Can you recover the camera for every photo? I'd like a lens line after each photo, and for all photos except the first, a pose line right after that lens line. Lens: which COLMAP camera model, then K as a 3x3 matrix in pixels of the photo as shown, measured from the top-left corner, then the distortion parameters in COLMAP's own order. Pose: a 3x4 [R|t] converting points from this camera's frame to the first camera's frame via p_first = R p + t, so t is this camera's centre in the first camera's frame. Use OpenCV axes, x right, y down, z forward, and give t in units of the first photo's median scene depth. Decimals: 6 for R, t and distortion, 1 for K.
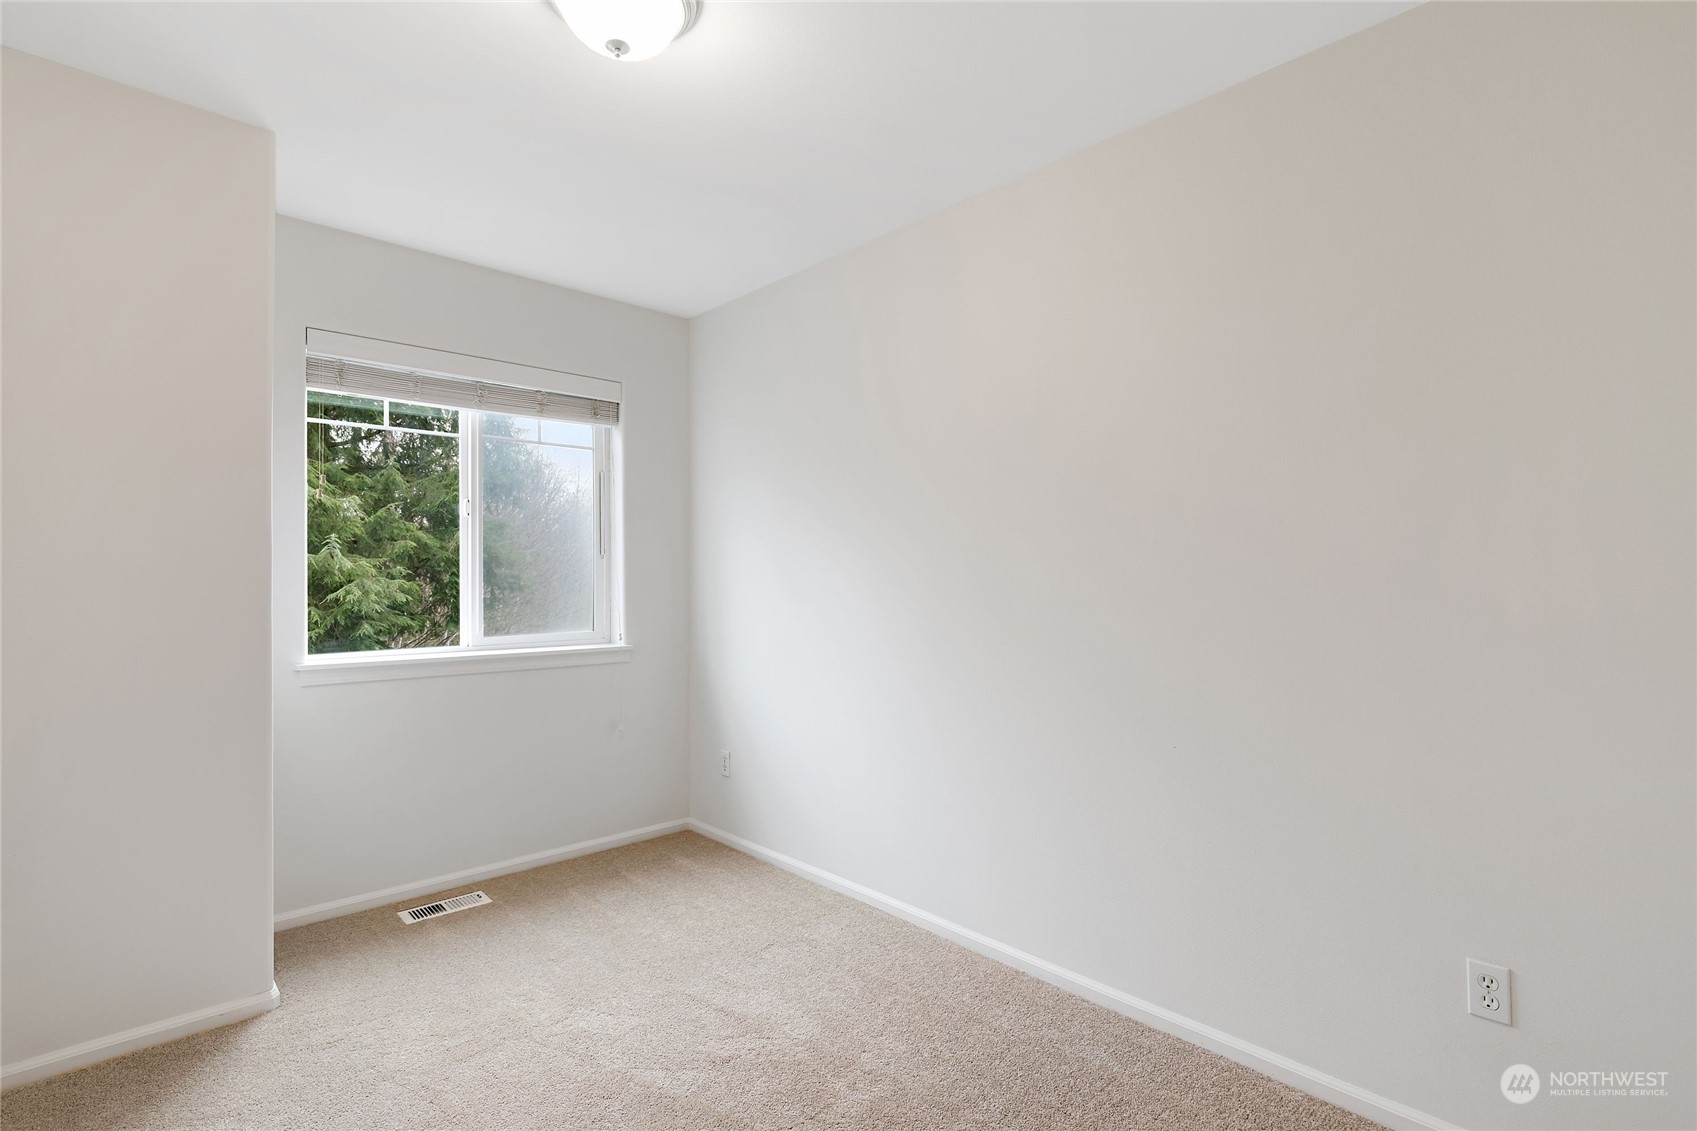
lens RADIAL K [[827.7, 0, 850.7], [0, 827.7, 578.8], [0, 0, 1]] dist [-0.002979, -0.000113]
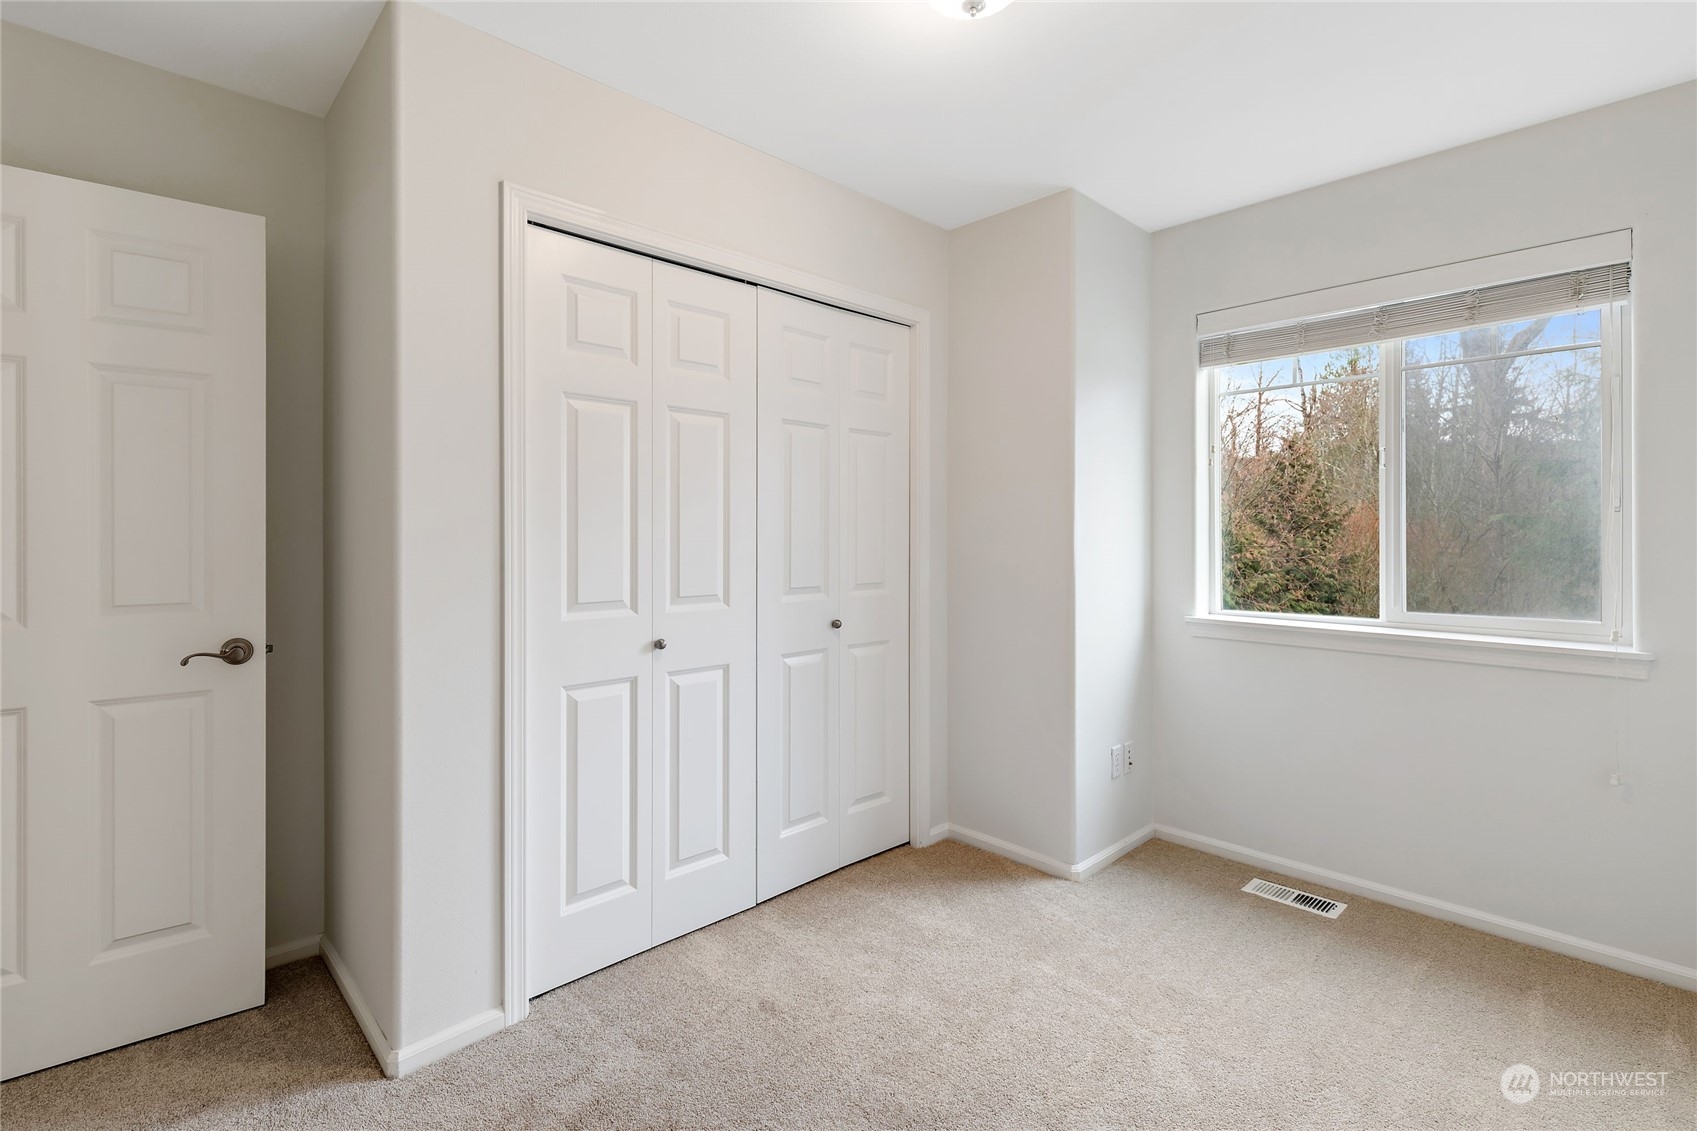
lens RADIAL K [[780.2, 0, 848.4], [0, 780.2, 534.3], [0, 0, 1]] dist [-0.000816, -0.000066]
pose [[-0.005436, 0.001508, -0.999984, 0.346414], [-0.001452, 0.999998, 0.001516, -0.007471], [0.999984, 0.001460, -0.005434, 0.463411]]
